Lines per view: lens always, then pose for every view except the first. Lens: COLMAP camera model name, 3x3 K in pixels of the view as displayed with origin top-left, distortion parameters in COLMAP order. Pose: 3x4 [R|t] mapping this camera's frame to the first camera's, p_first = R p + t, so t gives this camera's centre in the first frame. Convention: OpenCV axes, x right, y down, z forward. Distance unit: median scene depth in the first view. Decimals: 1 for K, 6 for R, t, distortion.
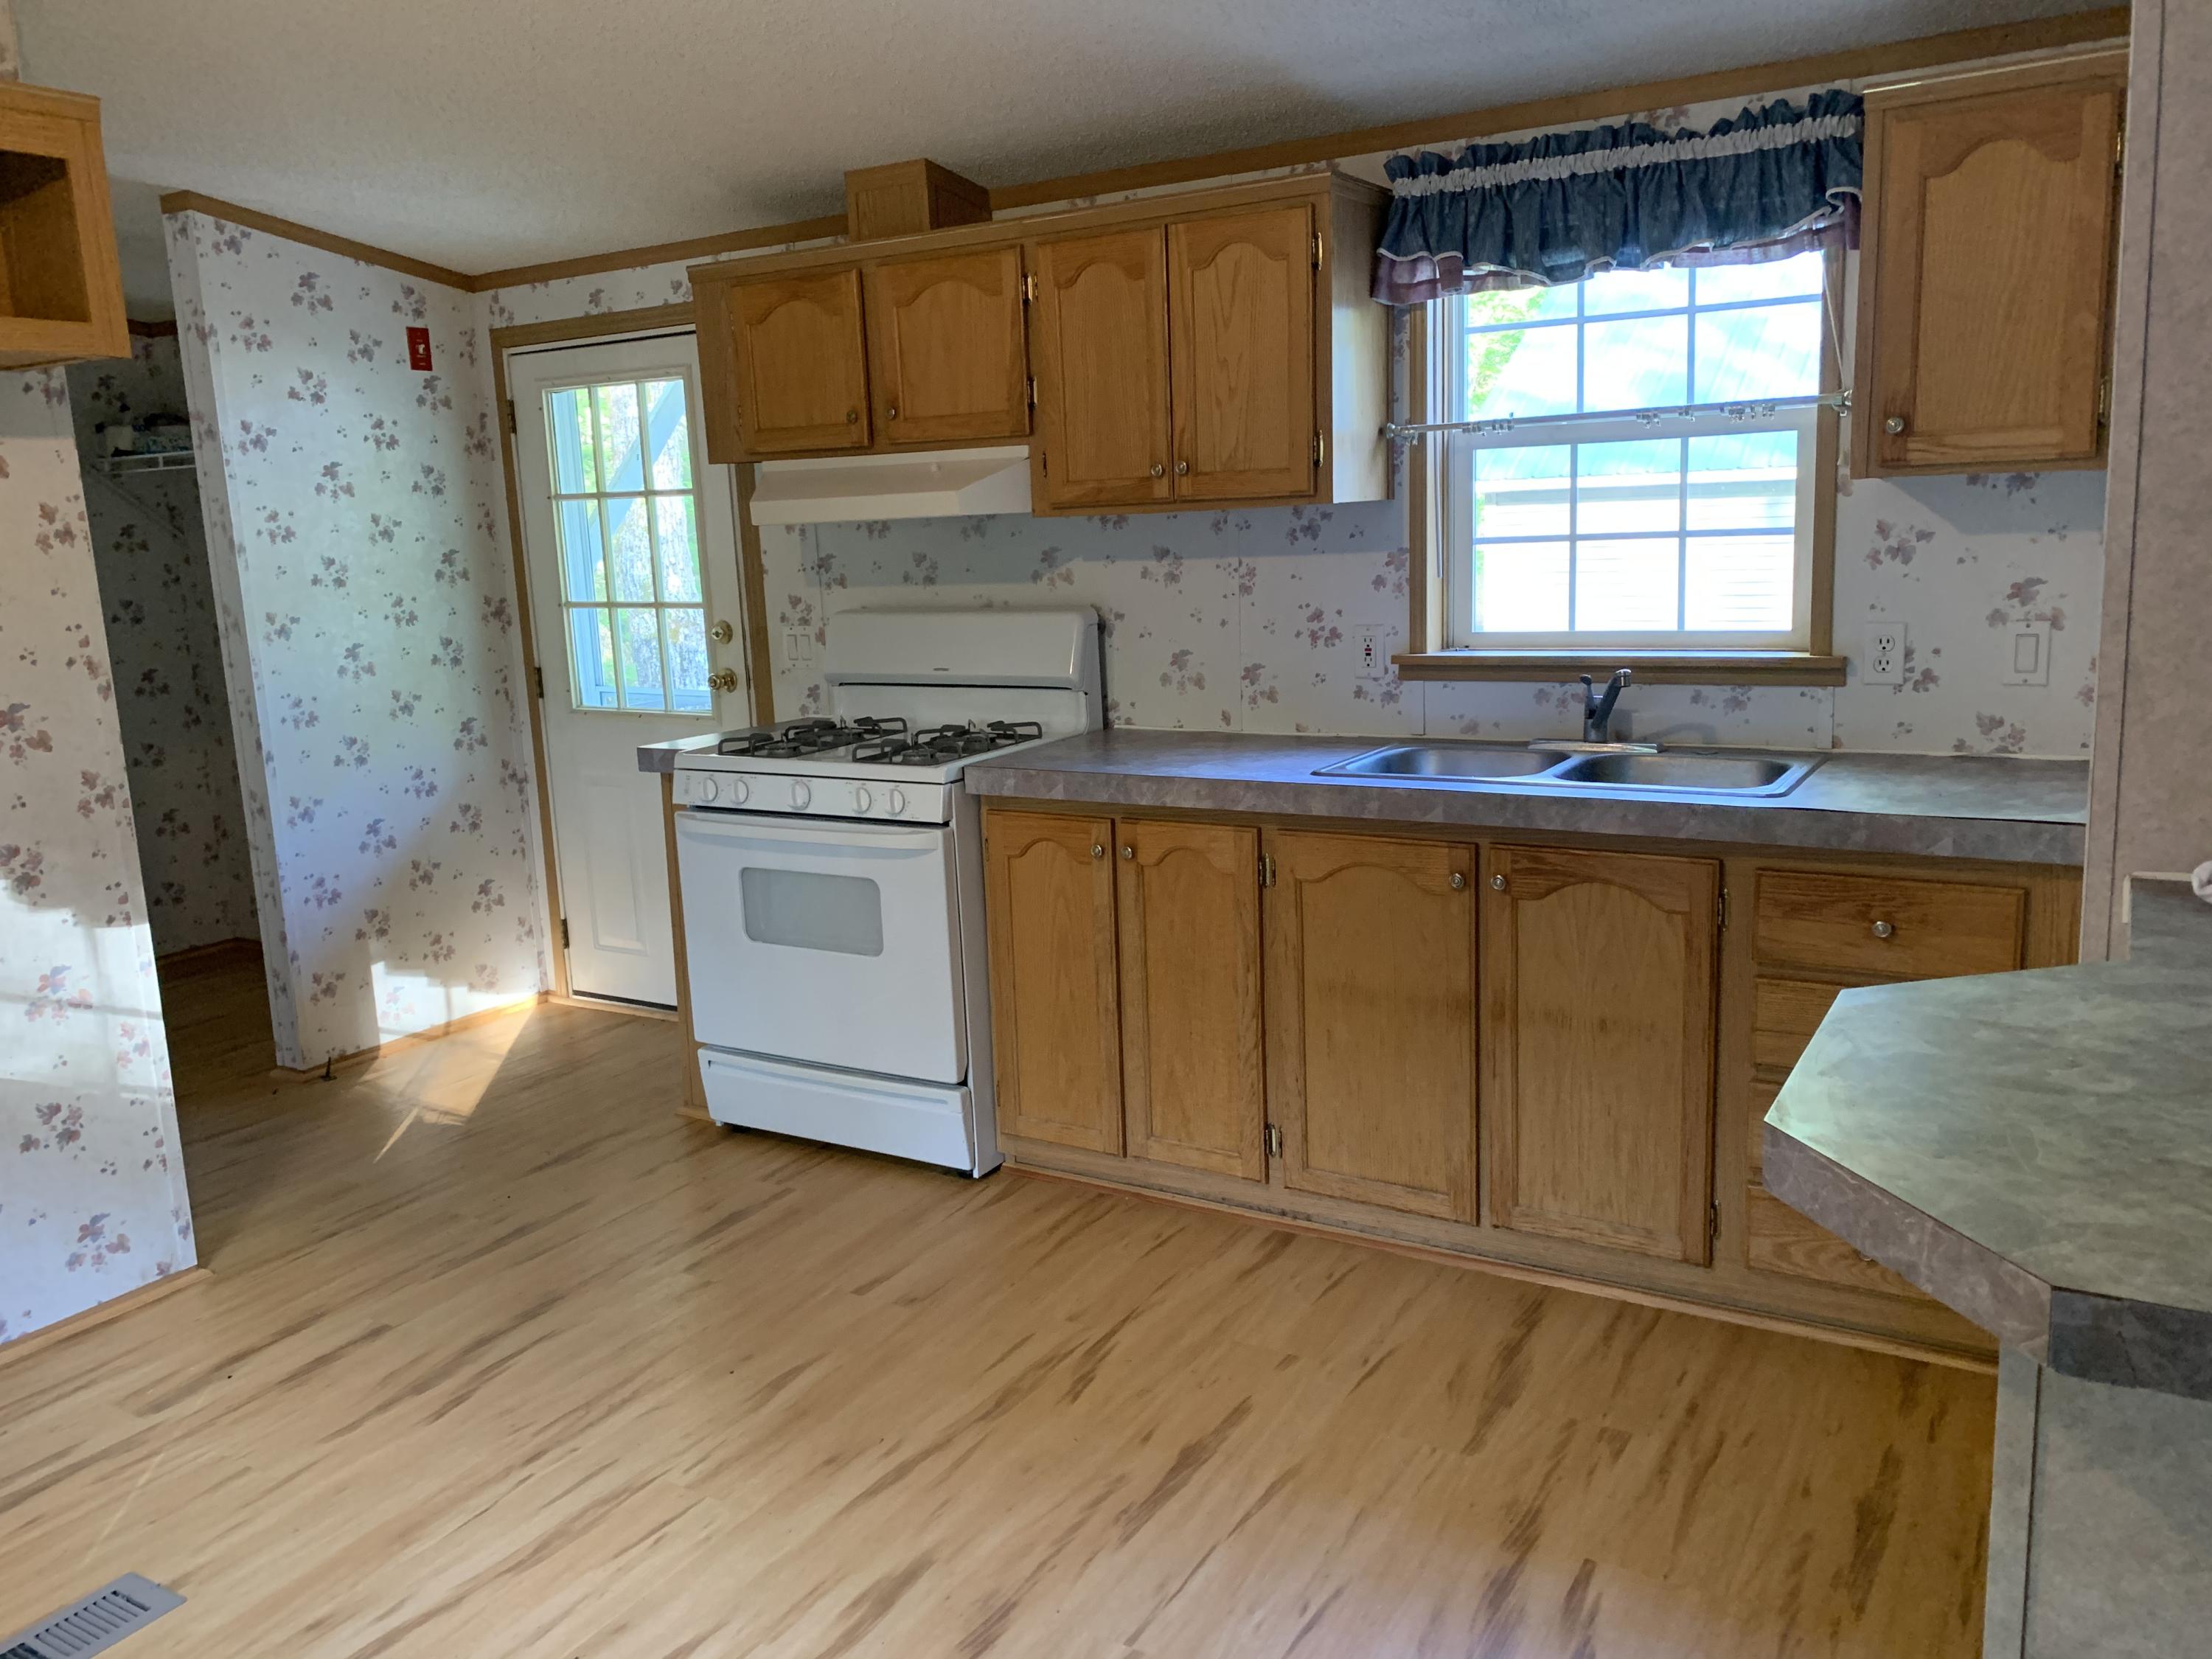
lens RADIAL K [[1685.8, 0, 1079.2], [0, 1685.8, 820.4], [0, 0, 1]] dist [0.055476, -0.074711]
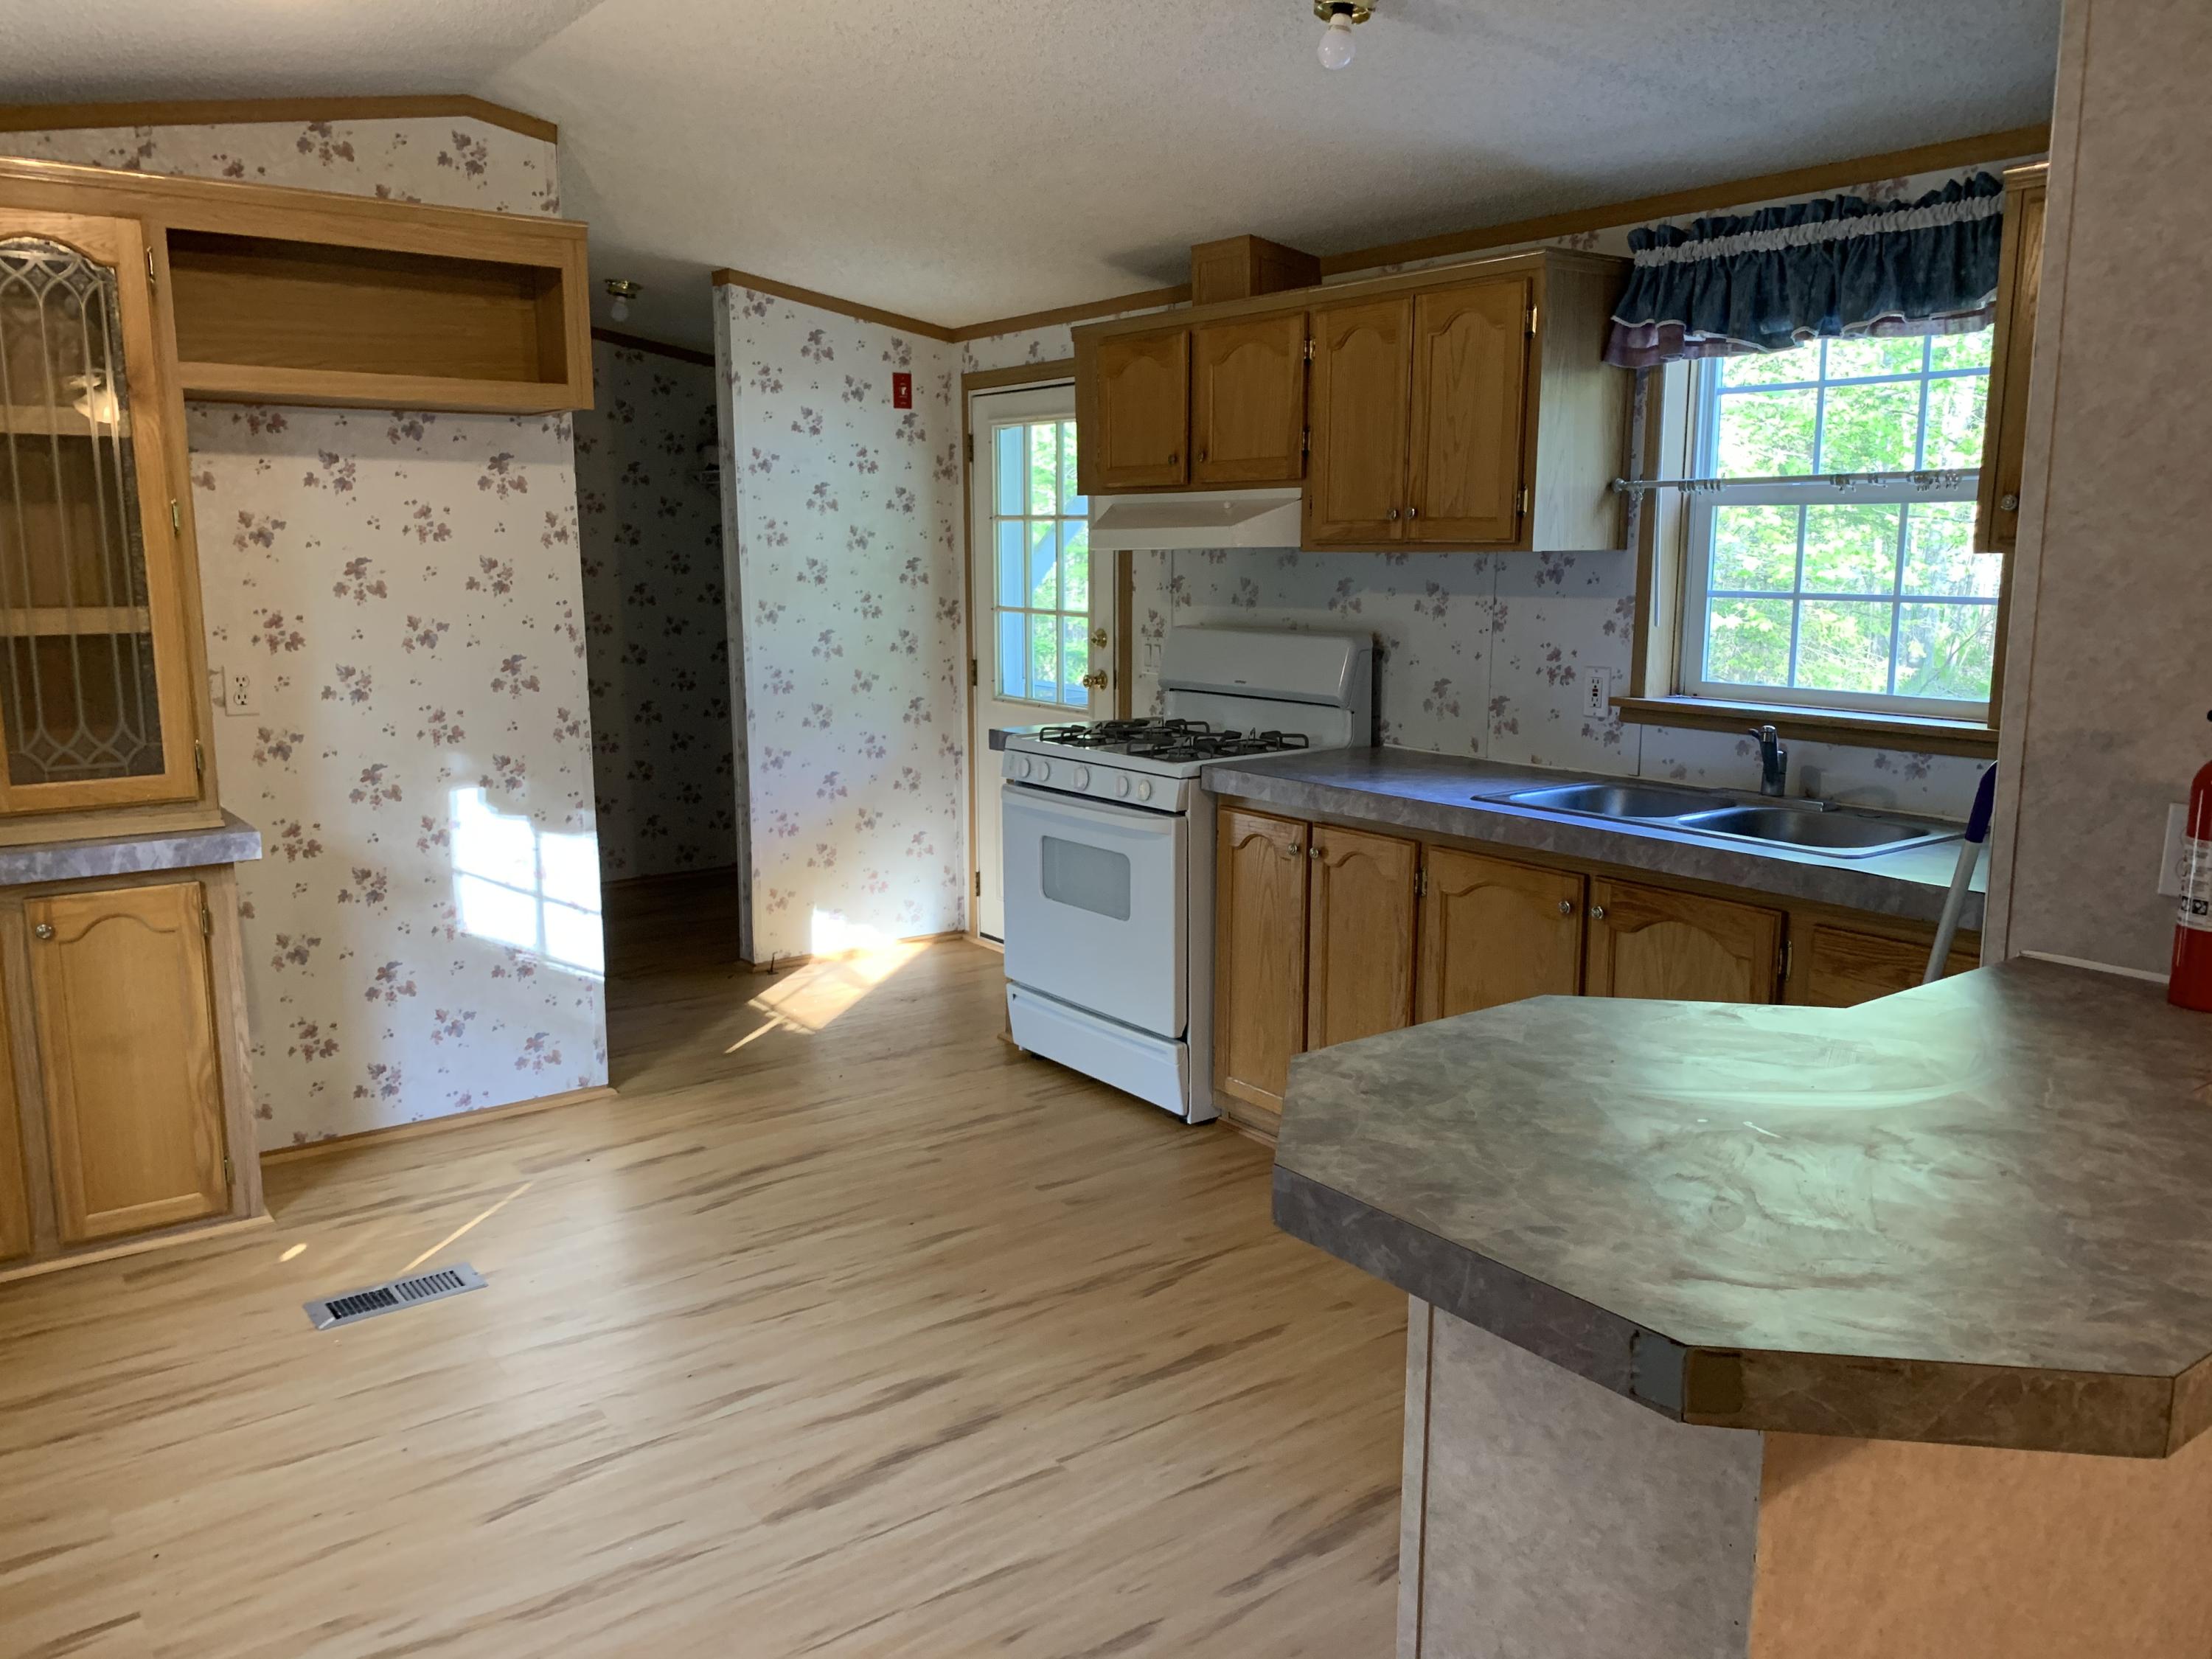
lens RADIAL K [[1685.8, 0, 1086.8], [0, 1685.8, 830.3], [0, 0, 1]] dist [0.055476, -0.074711]
pose [[0.925919, 0.104700, -0.362922, 0.290306], [-0.105124, 0.994284, 0.018642, -0.000944], [0.362799, 0.020891, 0.931633, -0.105677]]
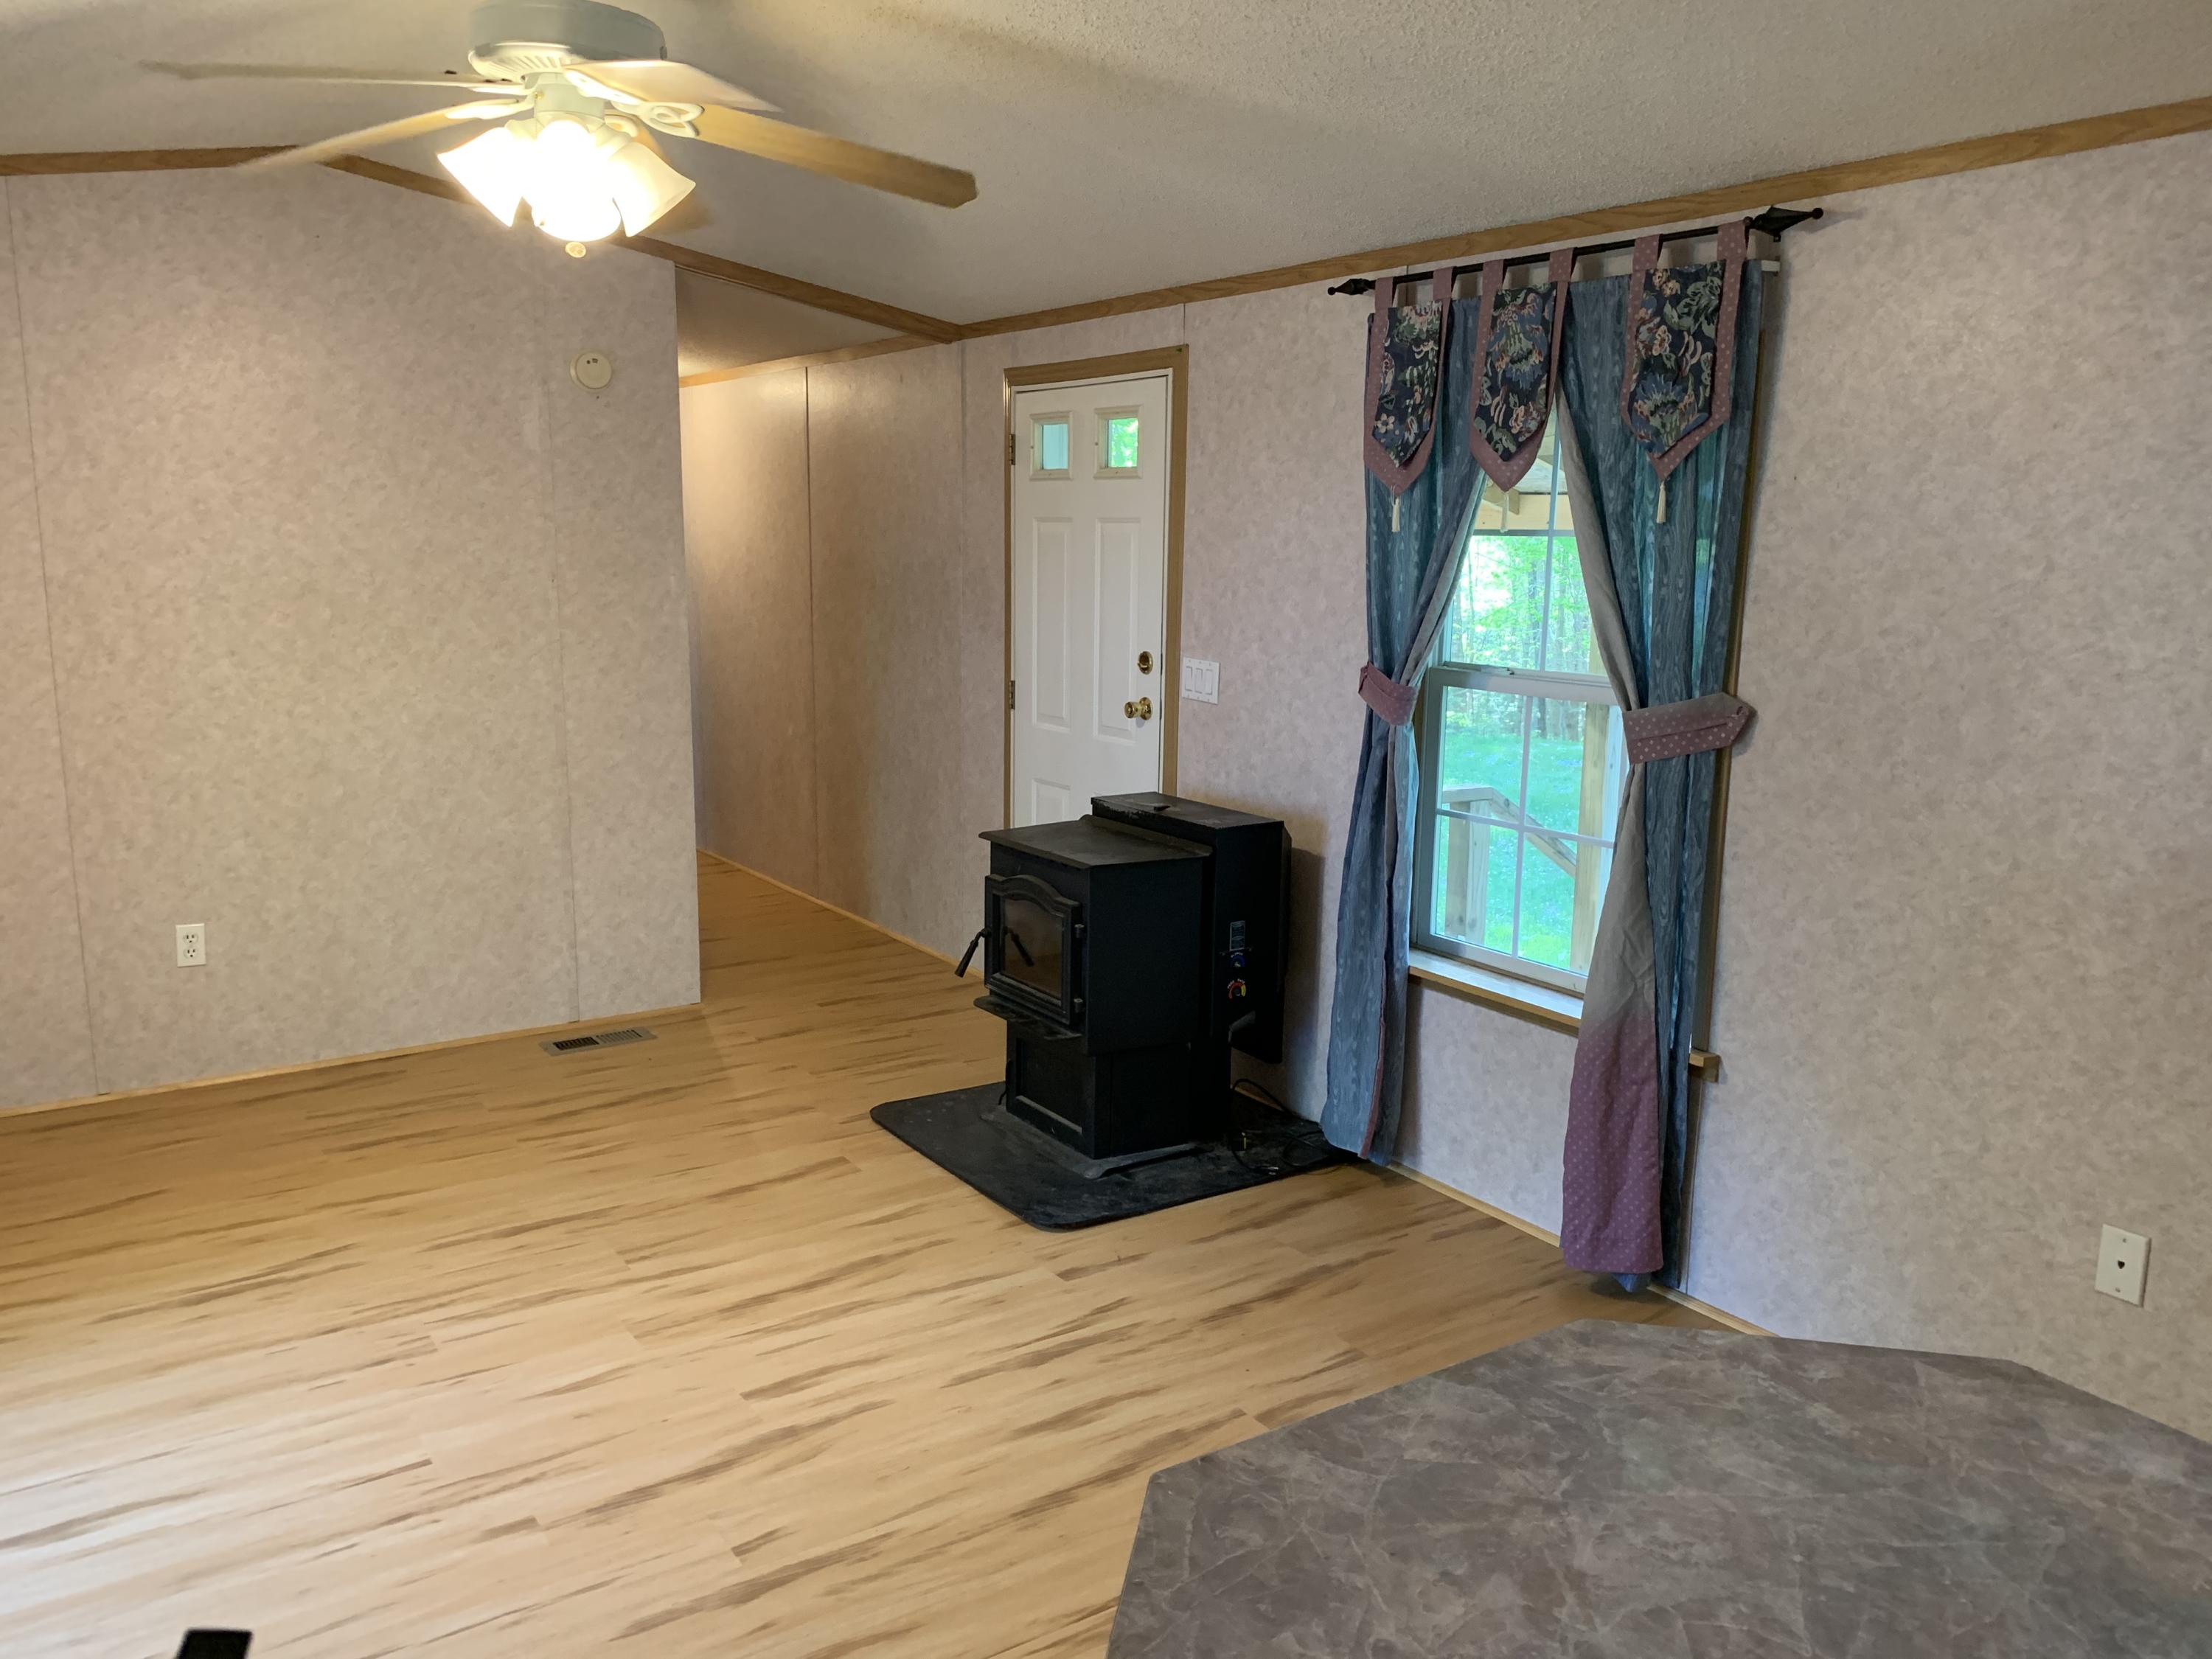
lens RADIAL K [[1685.8, 0, 1103.1], [0, 1685.8, 822.9], [0, 0, 1]] dist [0.055476, -0.074711]
pose [[-0.909575, -0.040137, 0.413597, 0.319775], [0.102675, 0.942754, 0.317290, -0.154519], [-0.402655, 0.331065, -0.853385, 0.618934]]
